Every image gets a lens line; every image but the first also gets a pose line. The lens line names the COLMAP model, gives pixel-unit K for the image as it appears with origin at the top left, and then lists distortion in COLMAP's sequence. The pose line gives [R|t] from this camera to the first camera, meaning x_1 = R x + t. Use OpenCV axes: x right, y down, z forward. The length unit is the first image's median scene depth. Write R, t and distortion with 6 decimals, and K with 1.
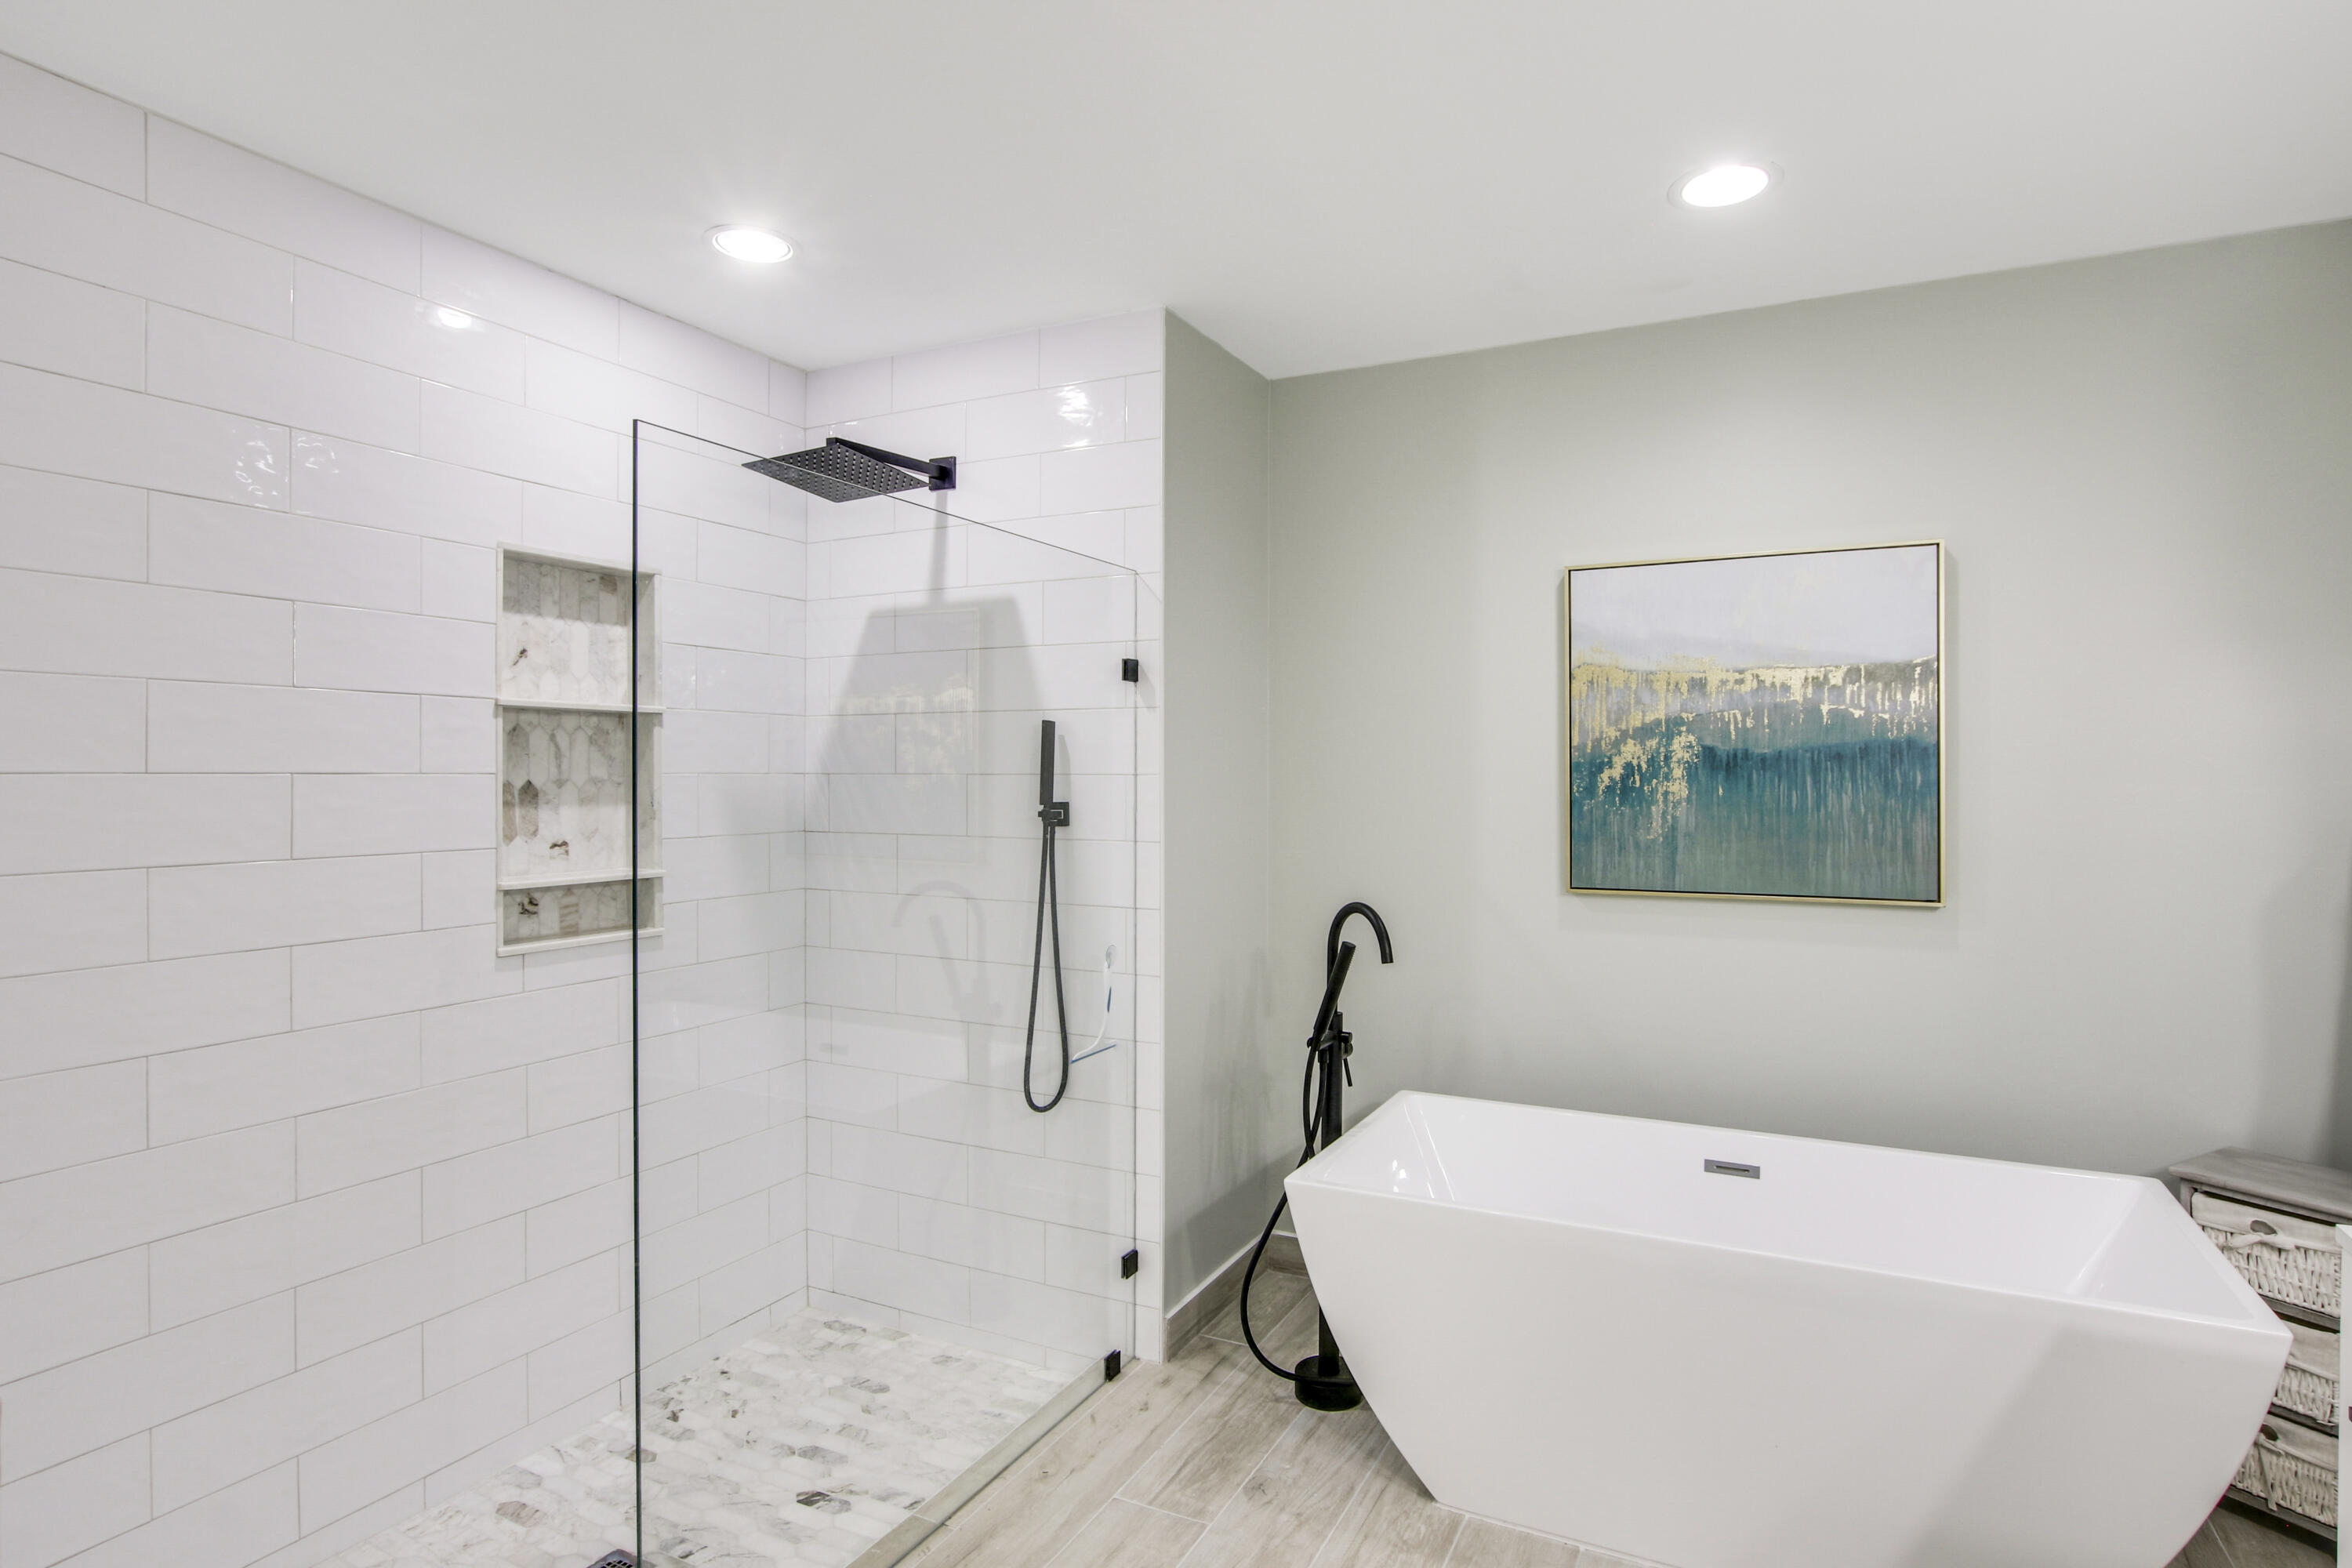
lens RADIAL K [[1211.6, 0, 1181.7], [0, 1211.6, 792.3], [0, 0, 1]] dist [-0.020482, 0.002843]
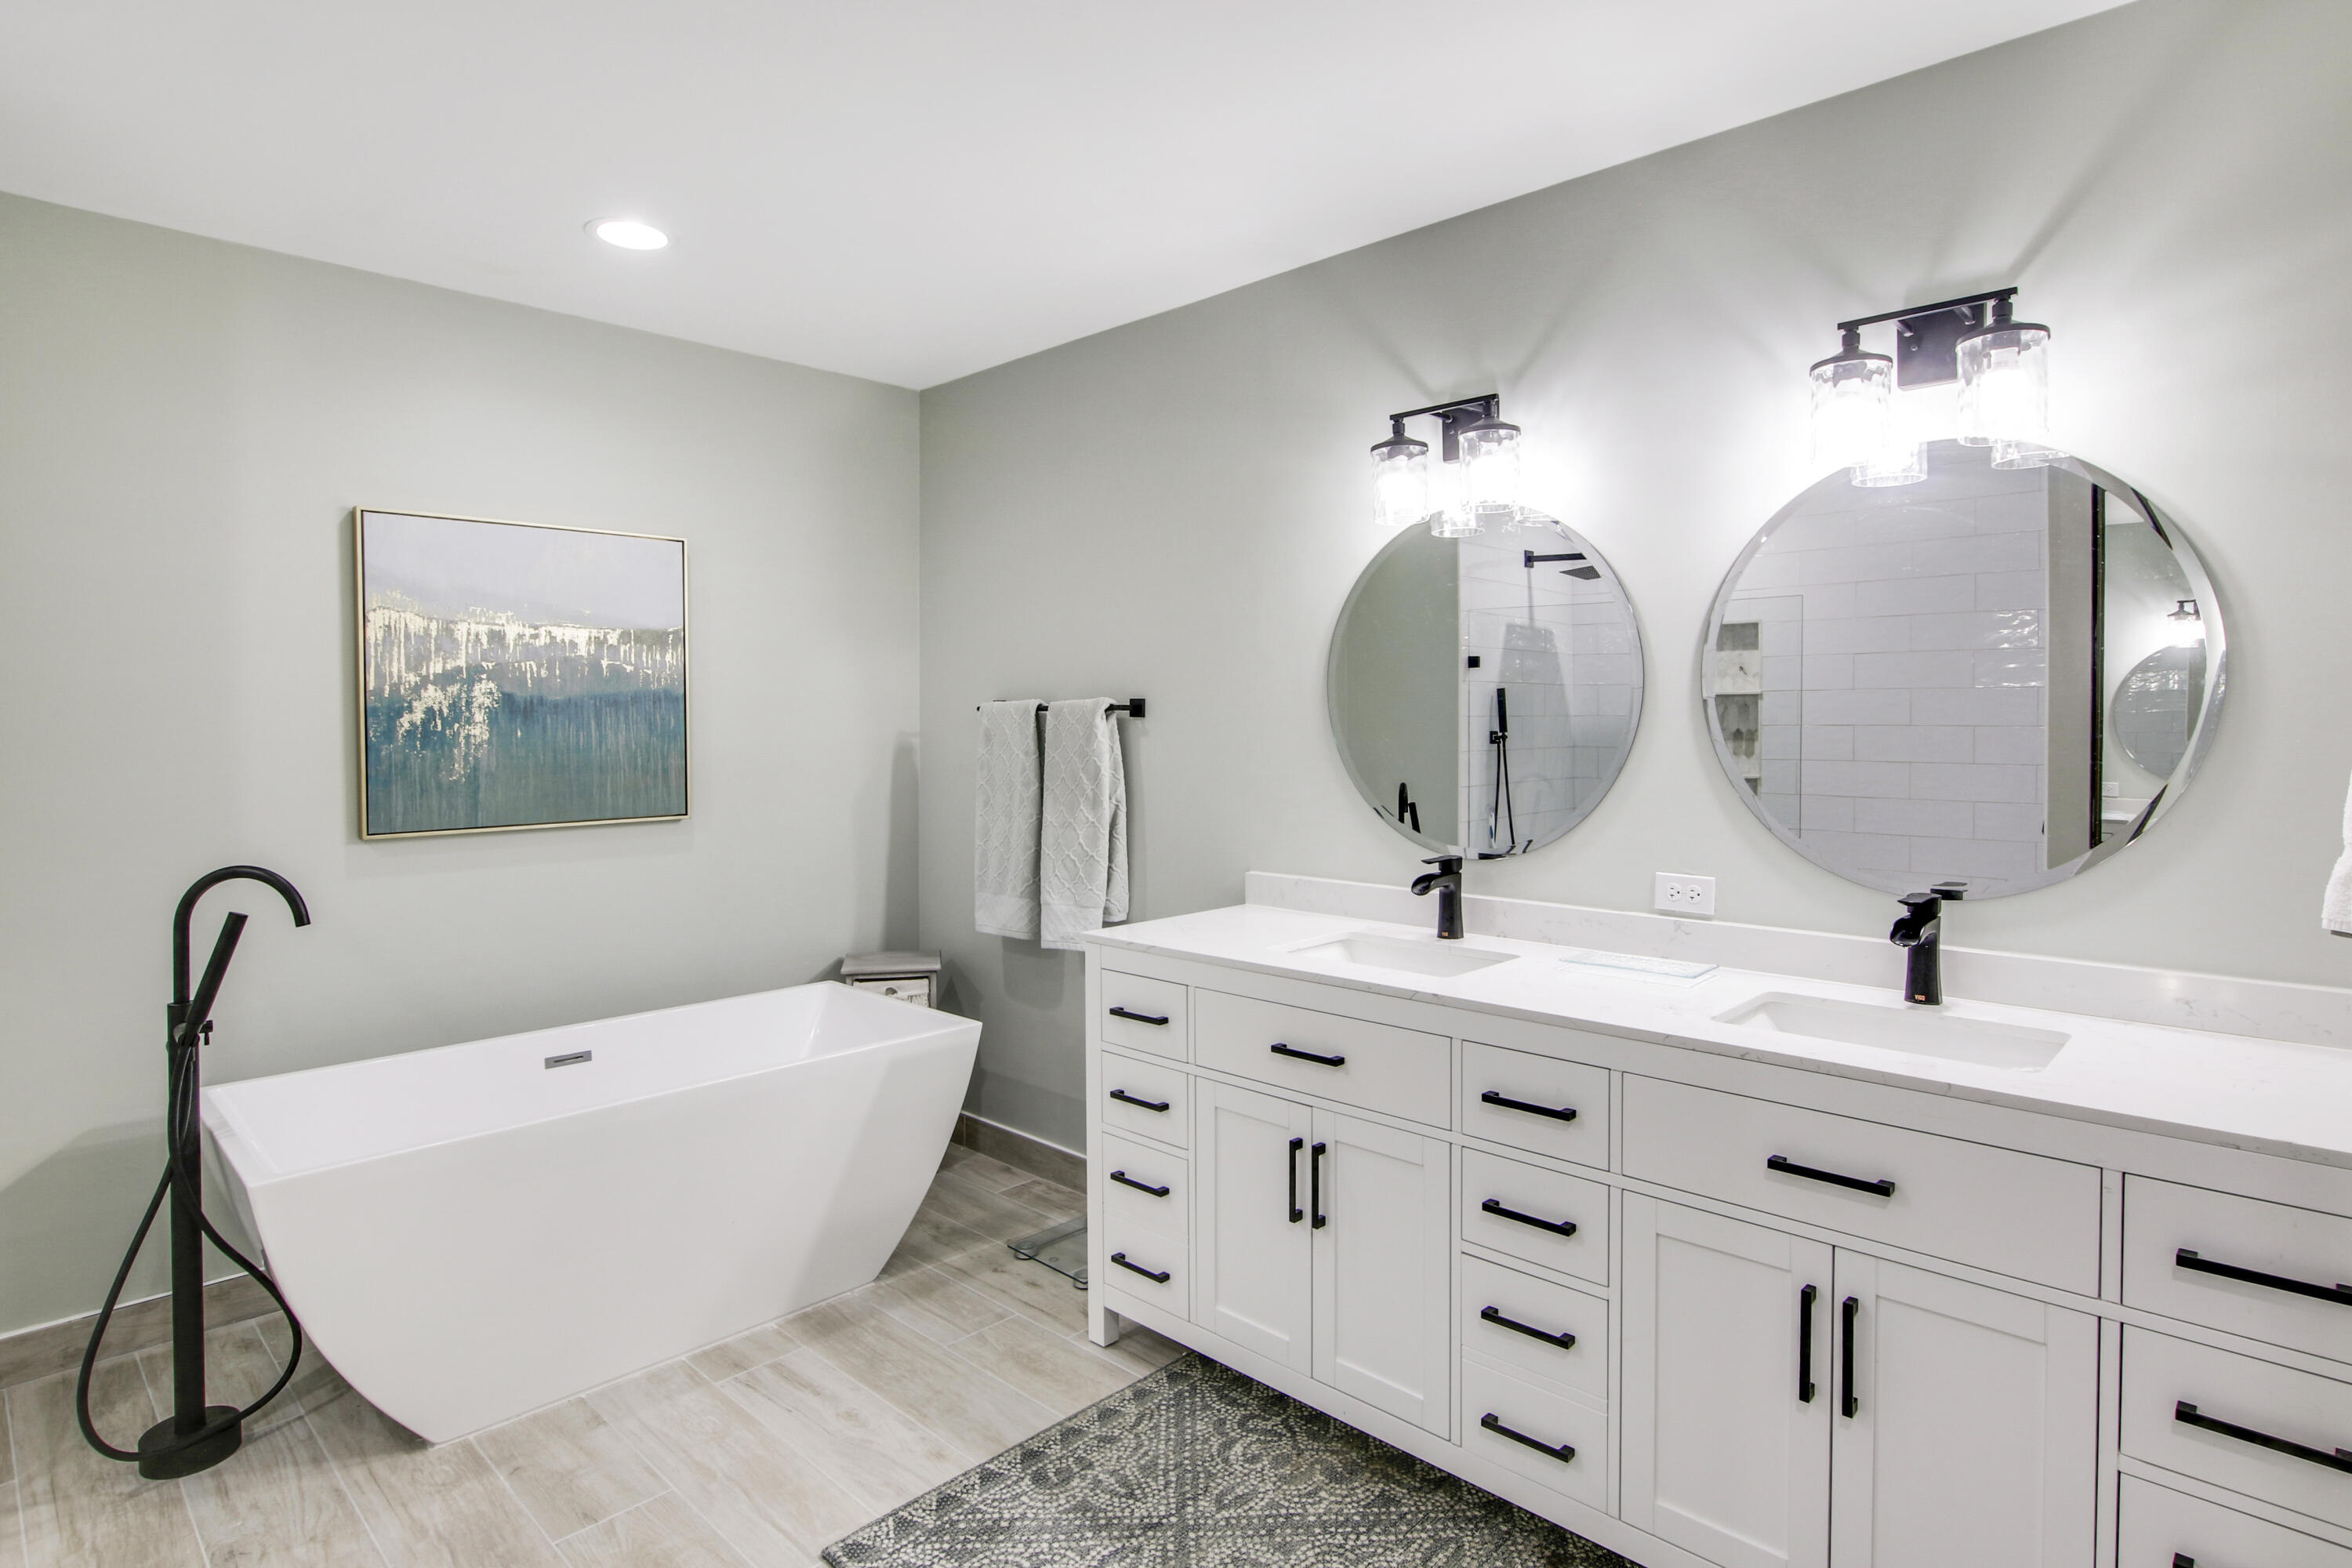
lens RADIAL K [[1211.6, 0, 1169.5], [0, 1211.6, 742.5], [0, 0, 1]] dist [-0.020482, 0.002843]
pose [[0.312438, -0.021818, 0.949688, -0.418594], [0.020412, 0.999660, 0.016251, 0.001586], [-0.949719, 0.014308, 0.312777, 0.079300]]
